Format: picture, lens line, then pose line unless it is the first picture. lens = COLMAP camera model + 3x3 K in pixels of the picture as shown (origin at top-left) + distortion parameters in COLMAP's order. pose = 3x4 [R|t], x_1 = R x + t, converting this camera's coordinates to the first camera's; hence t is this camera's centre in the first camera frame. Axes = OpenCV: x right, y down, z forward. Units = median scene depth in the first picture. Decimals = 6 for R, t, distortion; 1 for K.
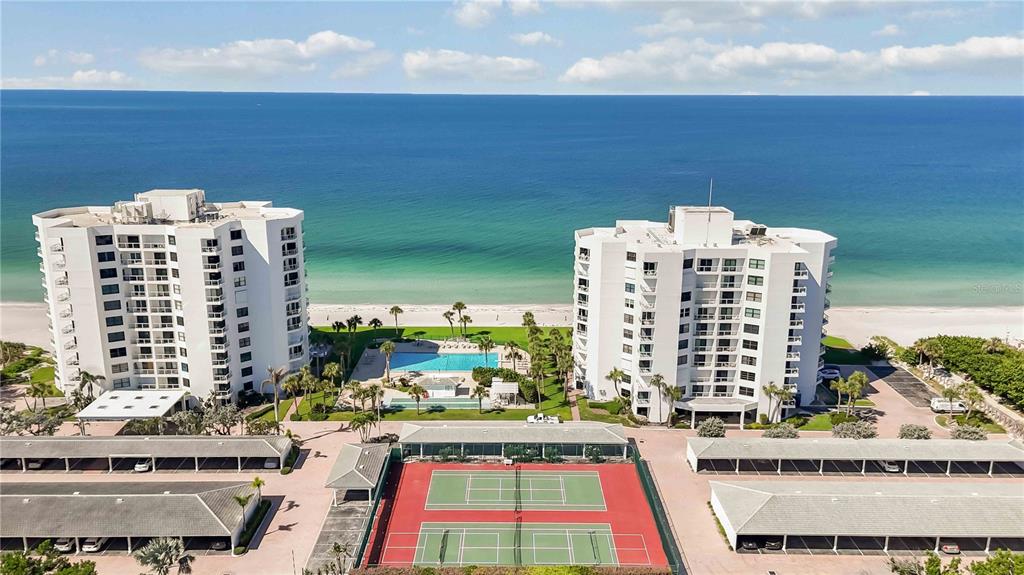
lens RADIAL K [[786.1, 0, 514.1], [0, 786.1, 288.7], [0, 0, 1]] dist [0.032337, 0.001951]
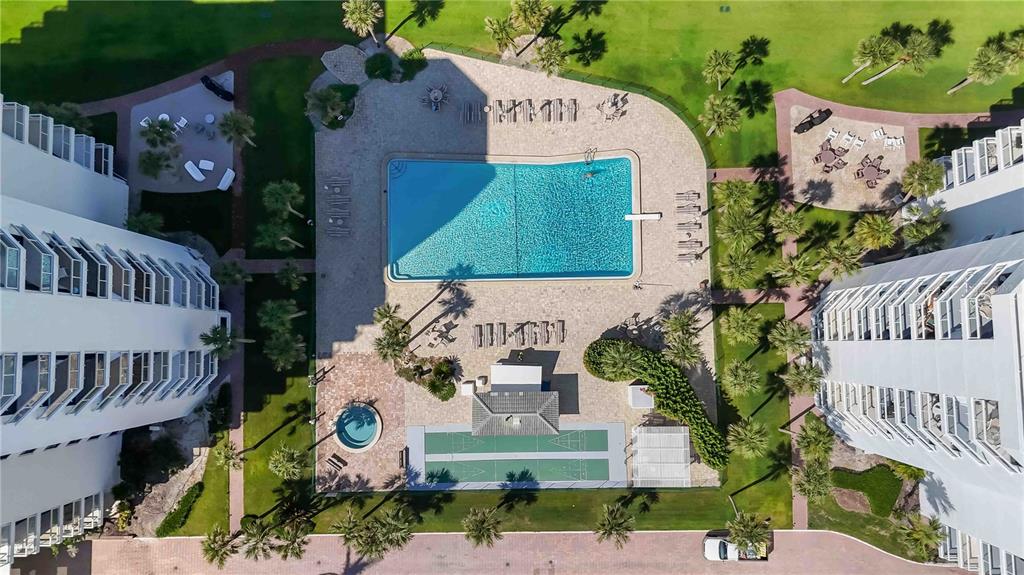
lens RADIAL K [[755.4, 0, 517.4], [0, 755.4, 286.9], [0, 0, 1]] dist [0.059432, -0.056346]
pose [[0.999593, -0.009104, -0.027020, -0.087625], [0.028512, 0.316545, 0.948149, -0.353577], [-0.000079, -0.948534, 0.316676, 0.987271]]
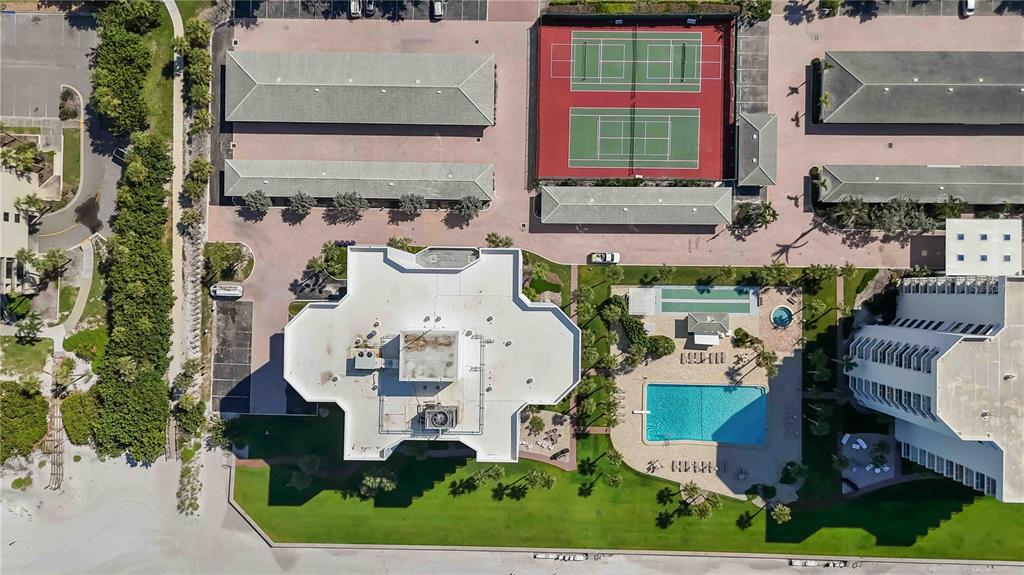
lens RADIAL K [[755.4, 0, 509.1], [0, 755.4, 283.0], [0, 0, 1]] dist [0.059432, -0.056346]
pose [[-0.999562, -0.022700, 0.018981, 0.151483], [0.023858, -0.238812, 0.970773, -0.875259], [-0.017504, 0.970800, 0.239249, 0.767090]]
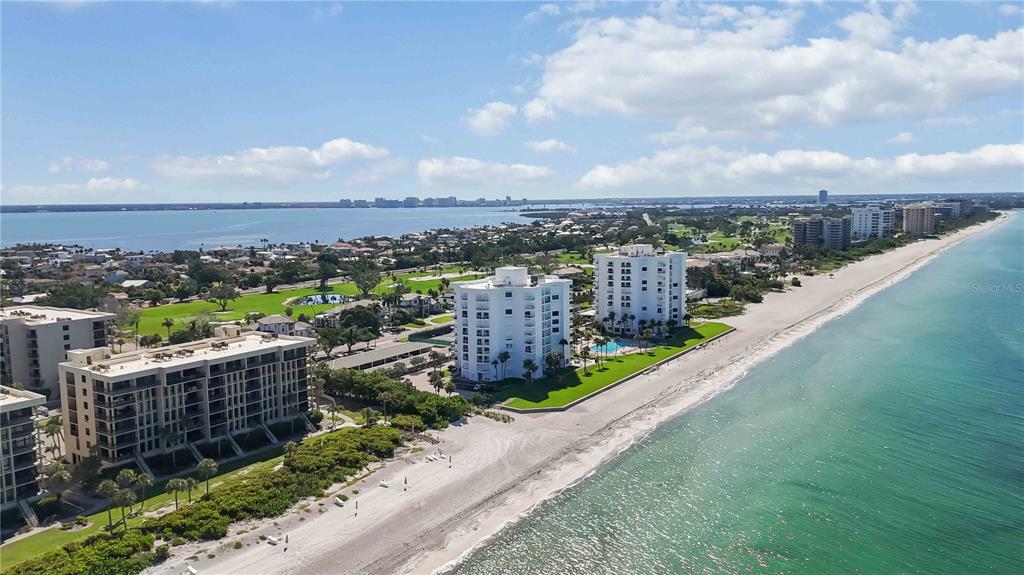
lens RADIAL K [[755.4, 0, 514.6], [0, 755.4, 283.2], [0, 0, 1]] dist [0.059432, -0.056346]
pose [[-0.568300, 0.090915, -0.817783, 1.781897], [-0.195099, 0.950646, 0.241265, -0.517485], [0.799357, 0.296660, -0.522515, 2.031974]]
